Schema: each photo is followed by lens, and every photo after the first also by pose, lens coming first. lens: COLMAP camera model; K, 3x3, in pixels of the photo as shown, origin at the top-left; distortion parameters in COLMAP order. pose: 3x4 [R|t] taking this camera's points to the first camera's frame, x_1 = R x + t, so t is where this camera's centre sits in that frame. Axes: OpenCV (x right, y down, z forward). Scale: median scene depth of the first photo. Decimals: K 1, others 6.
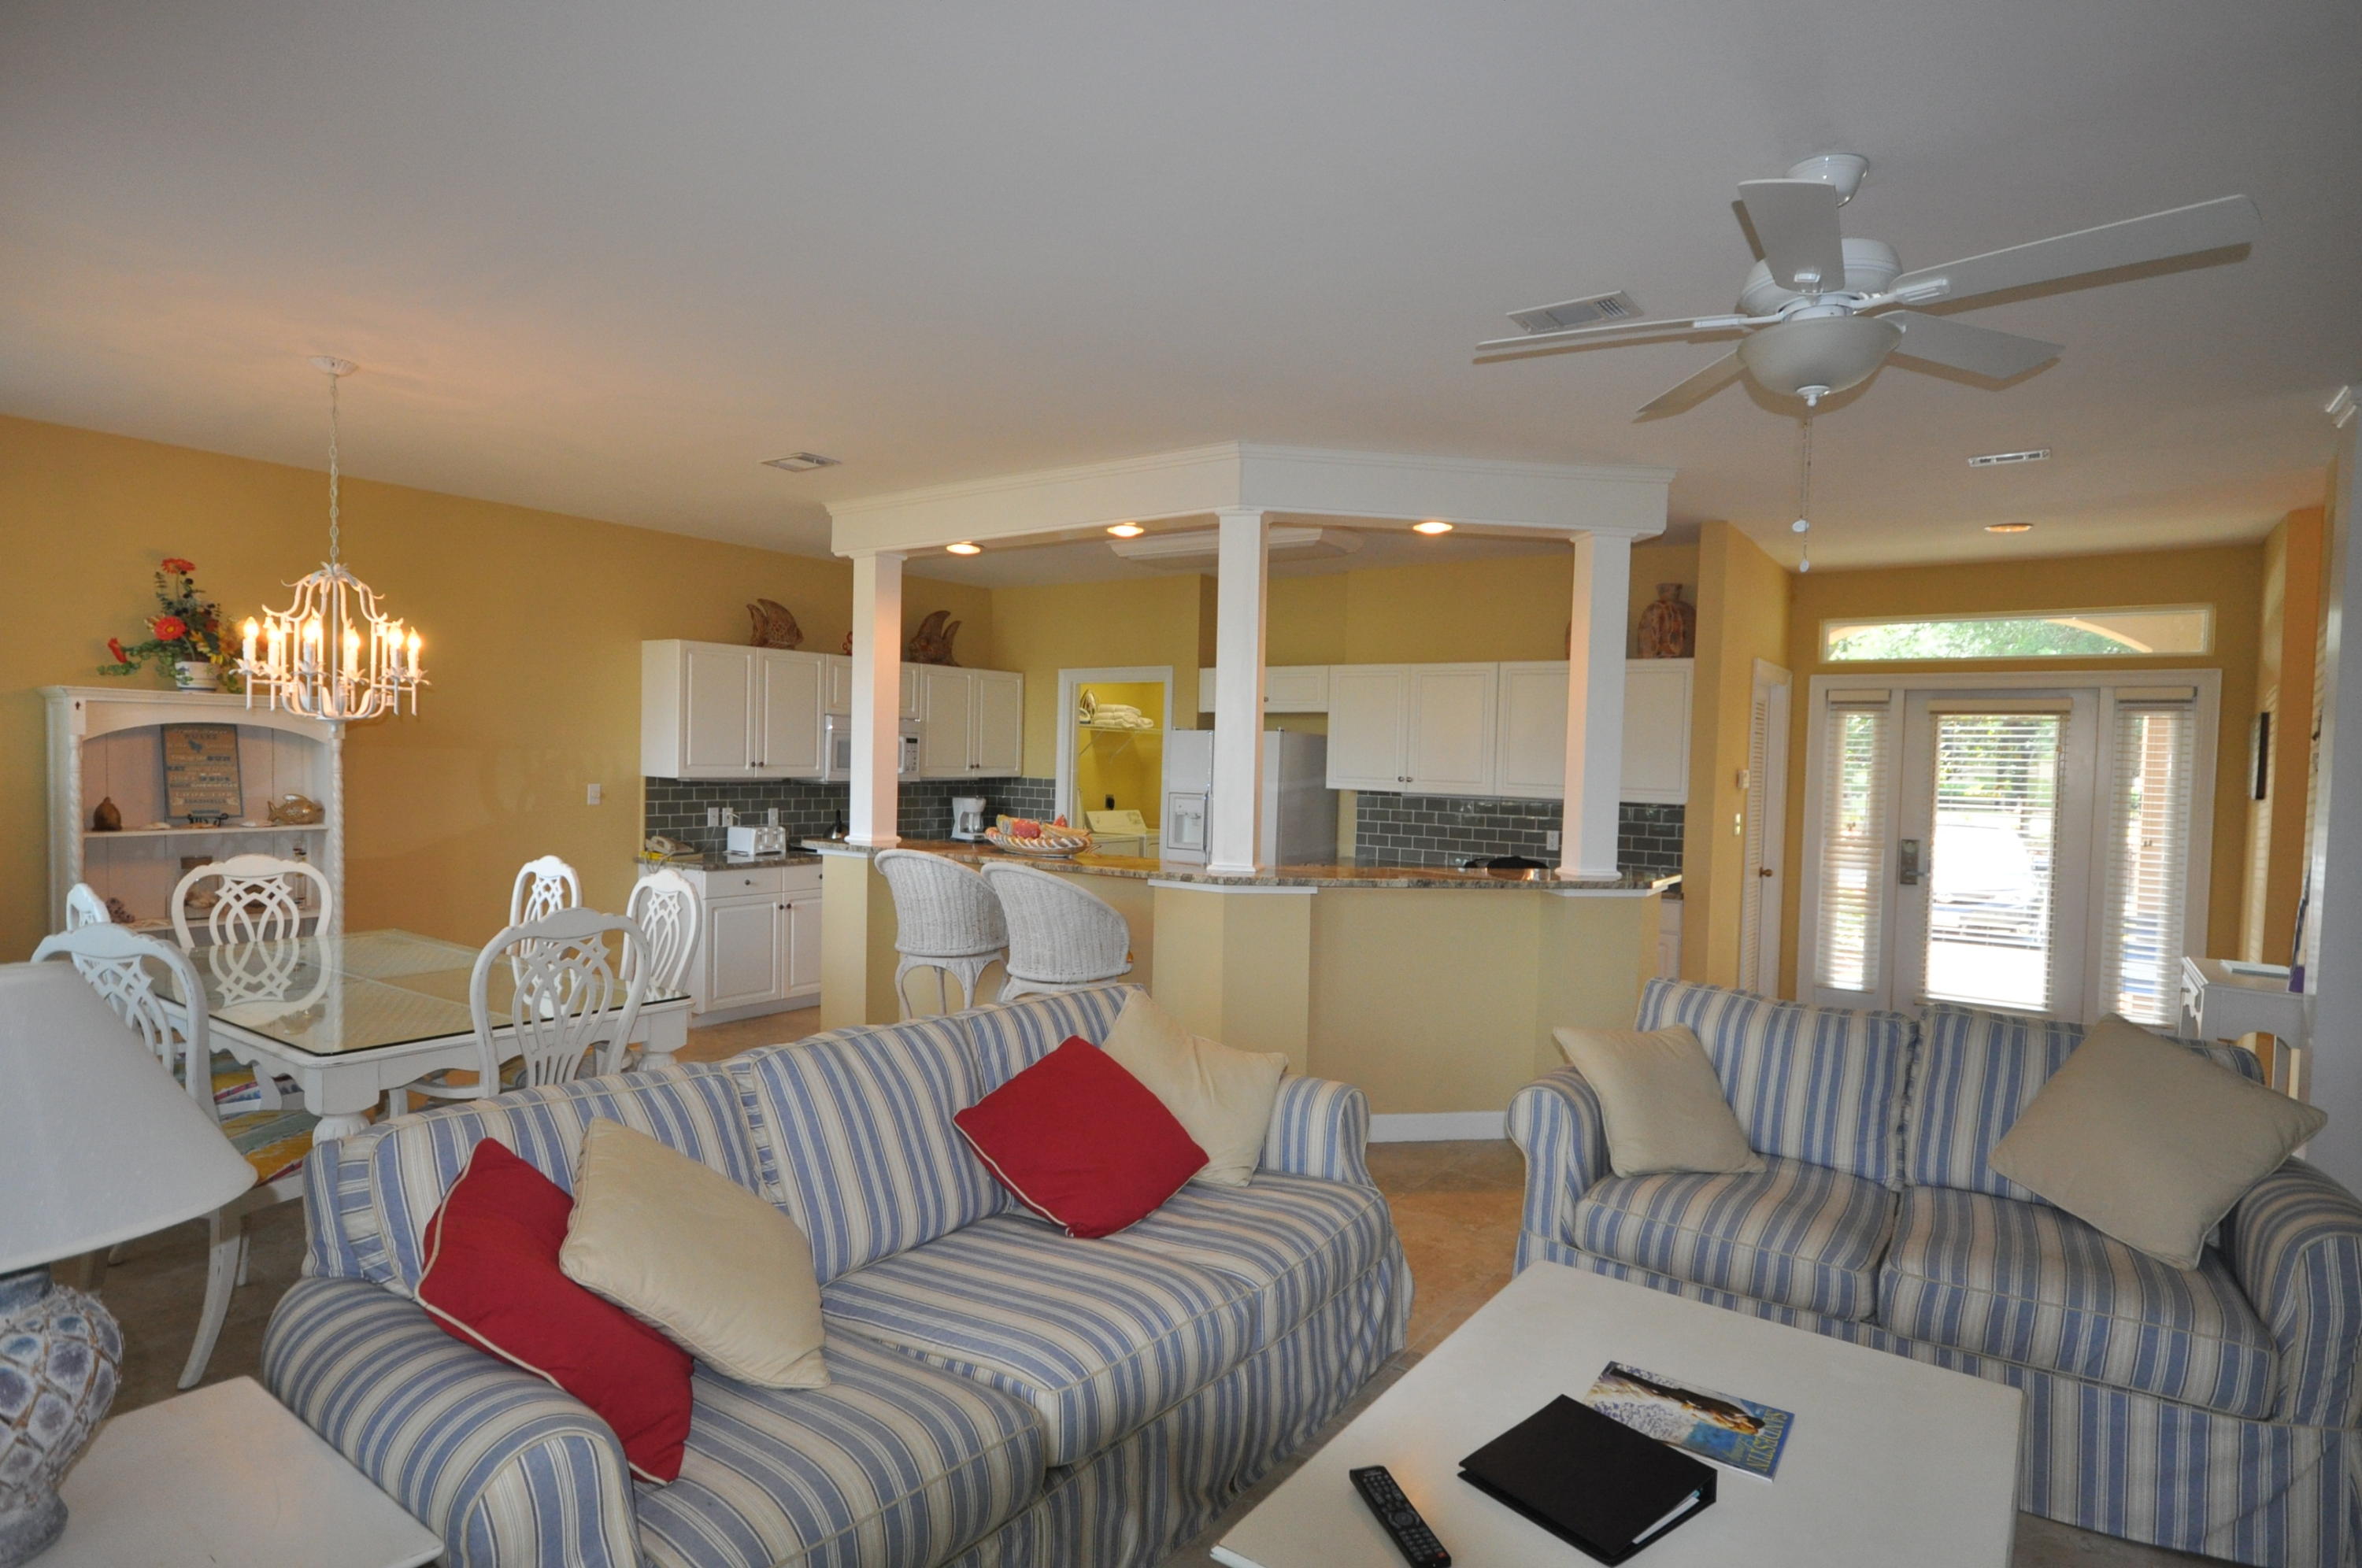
lens RADIAL K [[1238.9, 0, 1181.0], [0, 1238.9, 784.0], [0, 0, 1]] dist [0.033469, 0.000280]
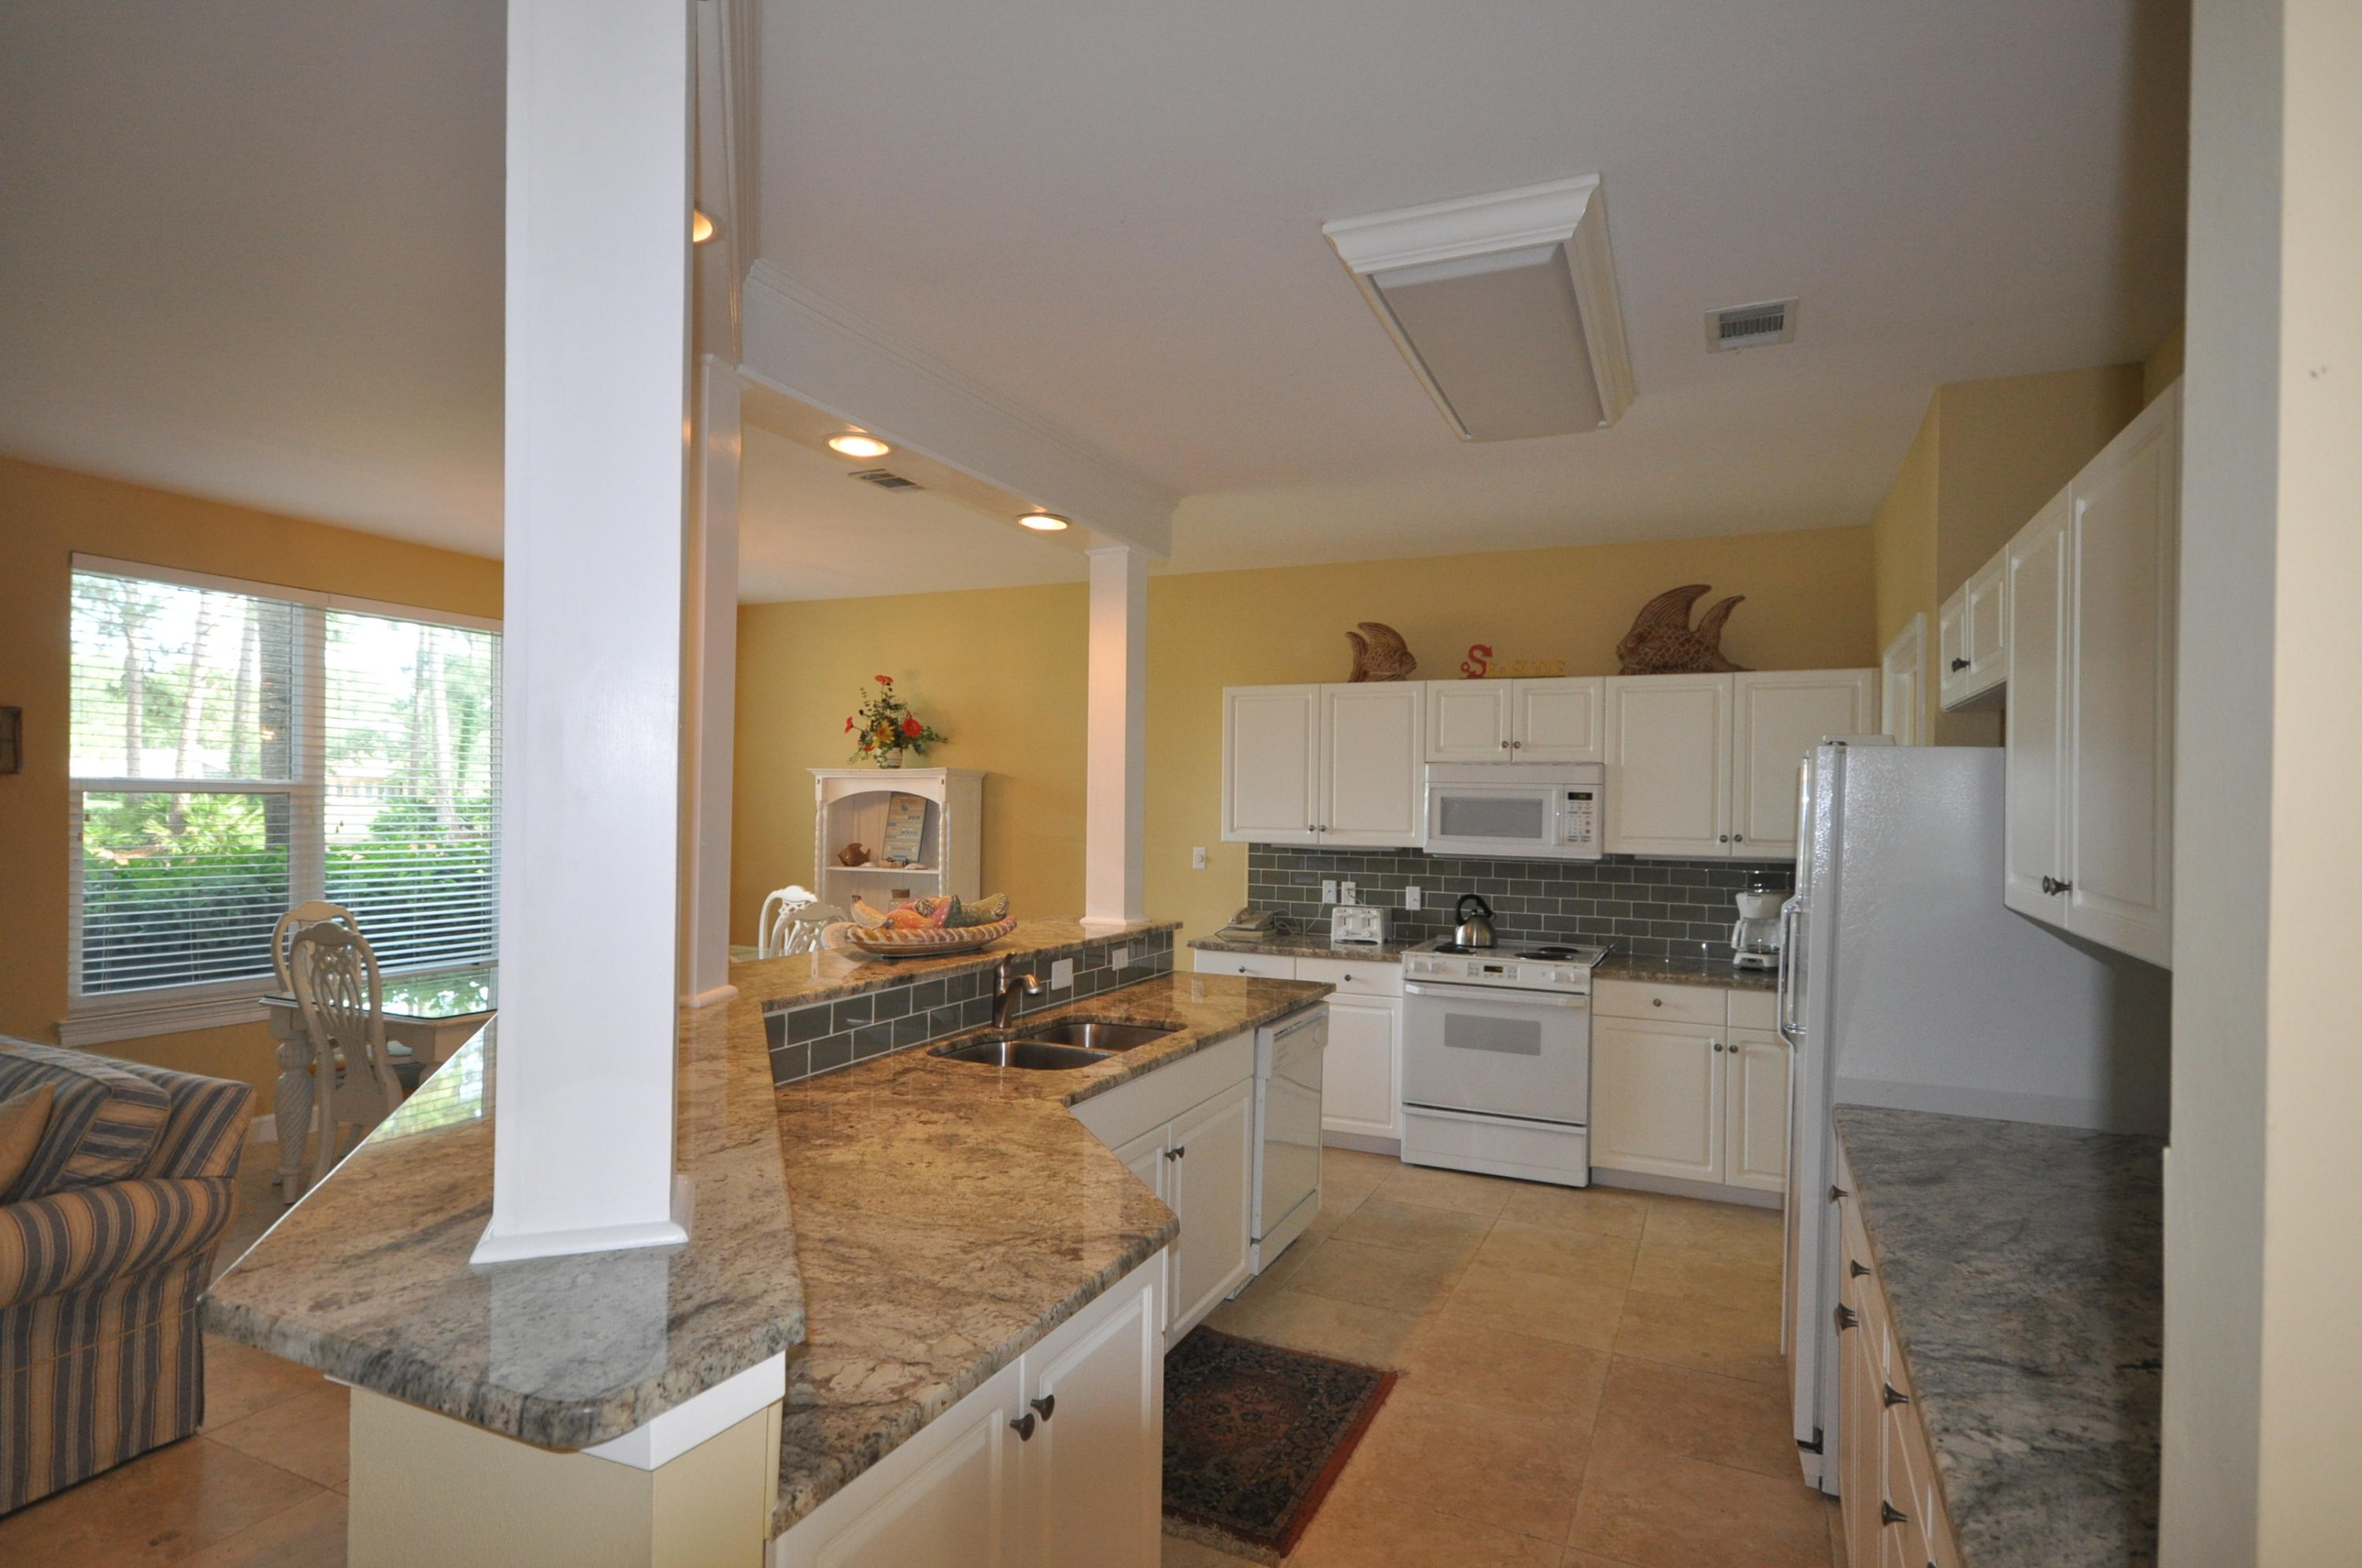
lens RADIAL K [[1221.4, 0, 1169.3], [0, 1221.4, 797.6], [0, 0, 1]] dist [-0.000108, 0.000054]
pose [[0.185199, -0.023777, -0.982413, 0.423114], [-0.033058, 0.998991, -0.030411, -0.008290], [0.982145, 0.038109, 0.184226, 0.765645]]
